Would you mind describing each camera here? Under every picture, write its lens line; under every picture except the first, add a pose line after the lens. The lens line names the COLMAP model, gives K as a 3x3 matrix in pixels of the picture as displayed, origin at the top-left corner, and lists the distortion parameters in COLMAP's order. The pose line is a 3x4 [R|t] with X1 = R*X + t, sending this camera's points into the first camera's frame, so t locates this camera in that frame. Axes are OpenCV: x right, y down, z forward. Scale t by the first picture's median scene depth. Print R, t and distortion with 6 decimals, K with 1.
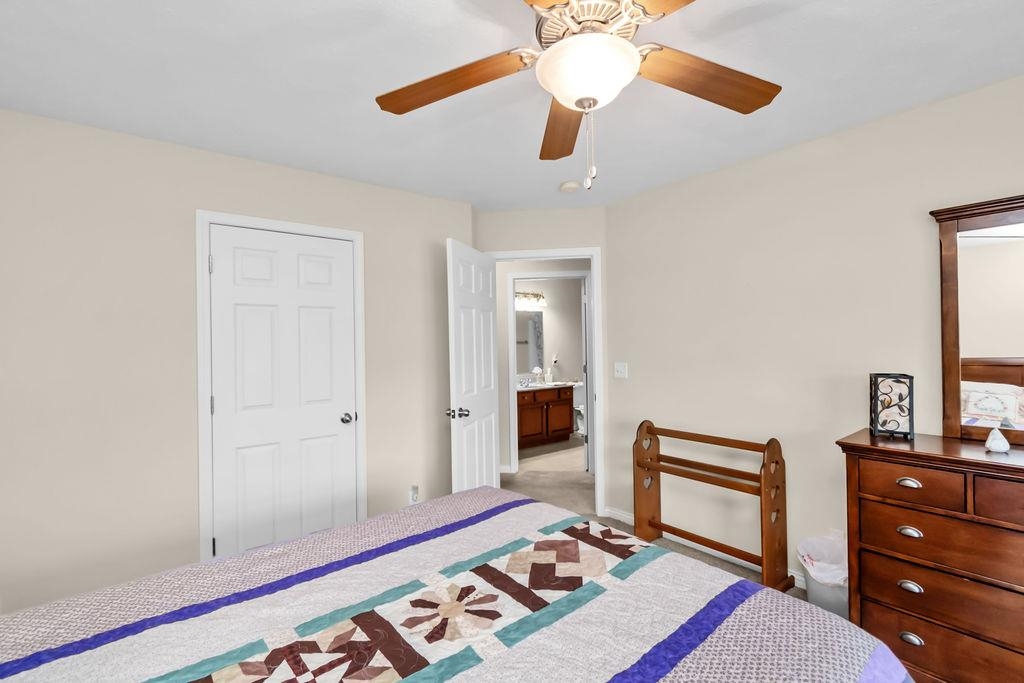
lens RADIAL K [[453.1, 0, 512.0], [0, 453.1, 341.5], [0, 0, 1]] dist [0.000677, -0.000089]
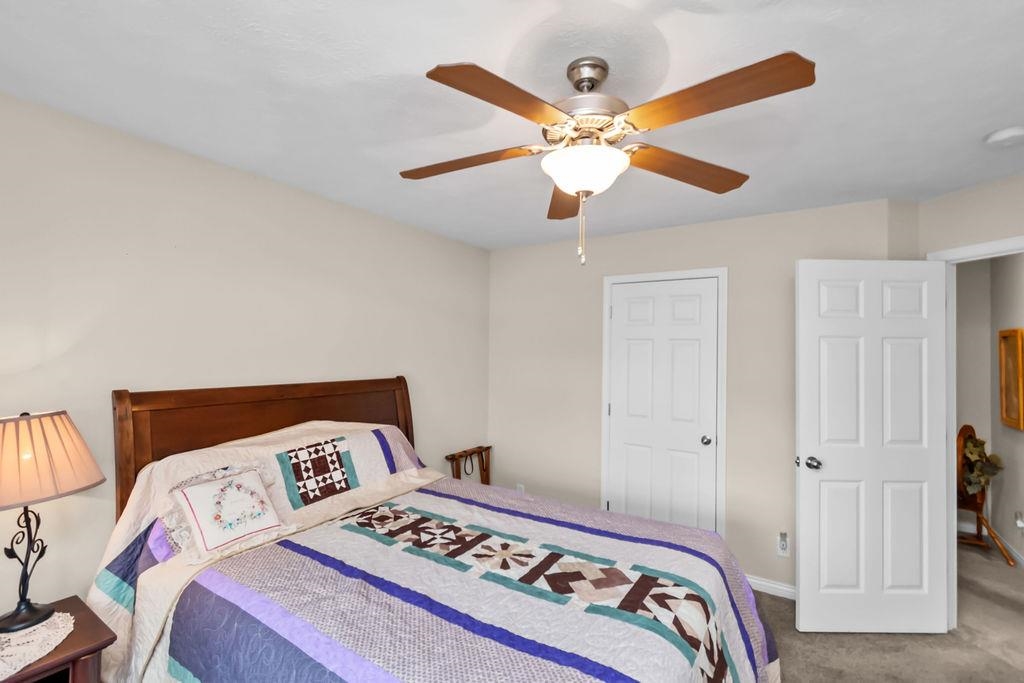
lens RADIAL K [[463.3, 0, 506.6], [0, 463.3, 327.1], [0, 0, 1]] dist [0.000013, -0.001388]
pose [[0.306822, -0.024452, -0.951453, 1.220535], [-0.018035, 0.999341, -0.031498, -0.130927], [0.951596, 0.026823, 0.306179, 0.419253]]
